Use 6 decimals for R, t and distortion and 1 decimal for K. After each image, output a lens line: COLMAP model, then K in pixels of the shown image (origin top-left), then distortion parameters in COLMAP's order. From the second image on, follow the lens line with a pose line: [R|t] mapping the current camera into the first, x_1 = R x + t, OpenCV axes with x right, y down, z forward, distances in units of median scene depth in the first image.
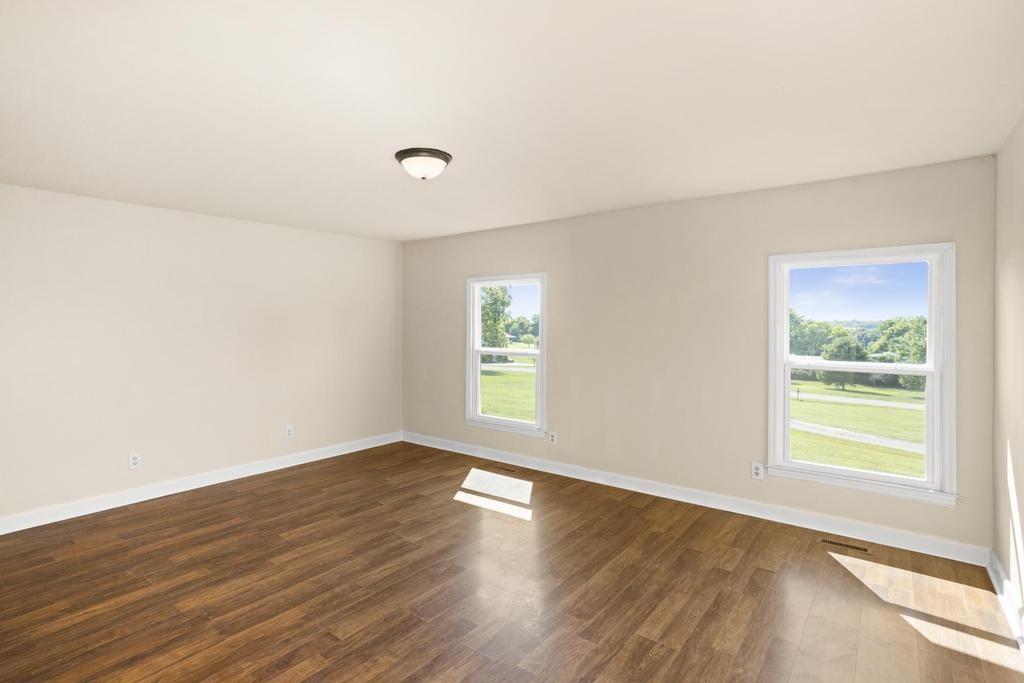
lens RADIAL K [[495.1, 0, 512.0], [0, 495.1, 341.5], [0, 0, 1]] dist [-0.059850, 0.030130]
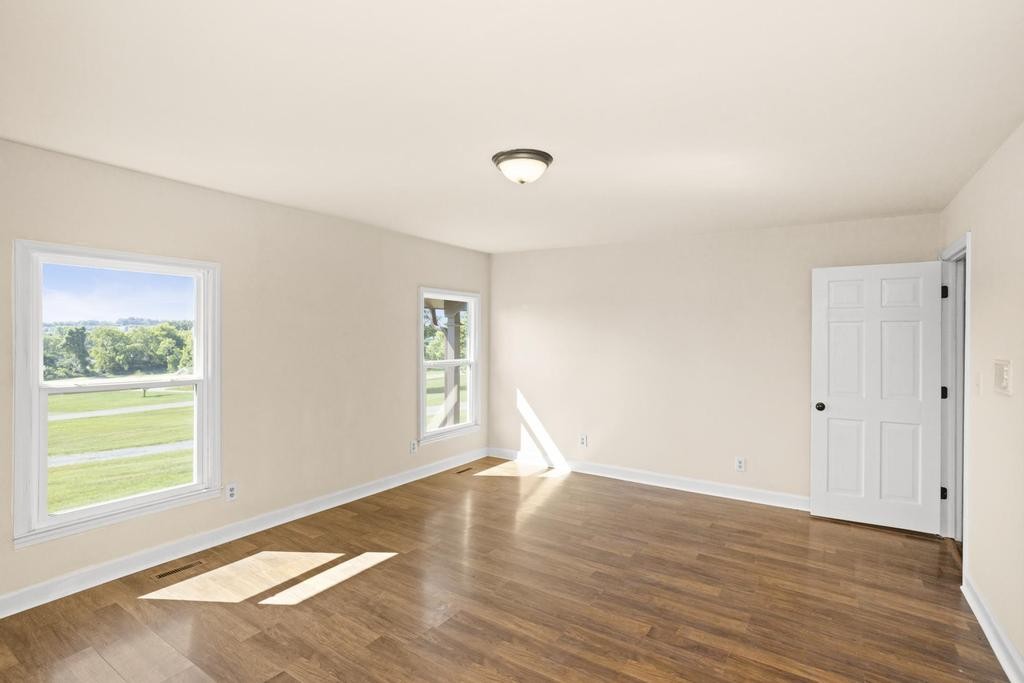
lens RADIAL K [[495.1, 0, 512.0], [0, 495.1, 341.5], [0, 0, 1]] dist [-0.059850, 0.030130]
pose [[-0.067266, -0.014890, 0.997624, -1.025867], [0.029763, 0.999414, 0.016924, -0.037002], [-0.997291, 0.030830, -0.066783, 0.994300]]
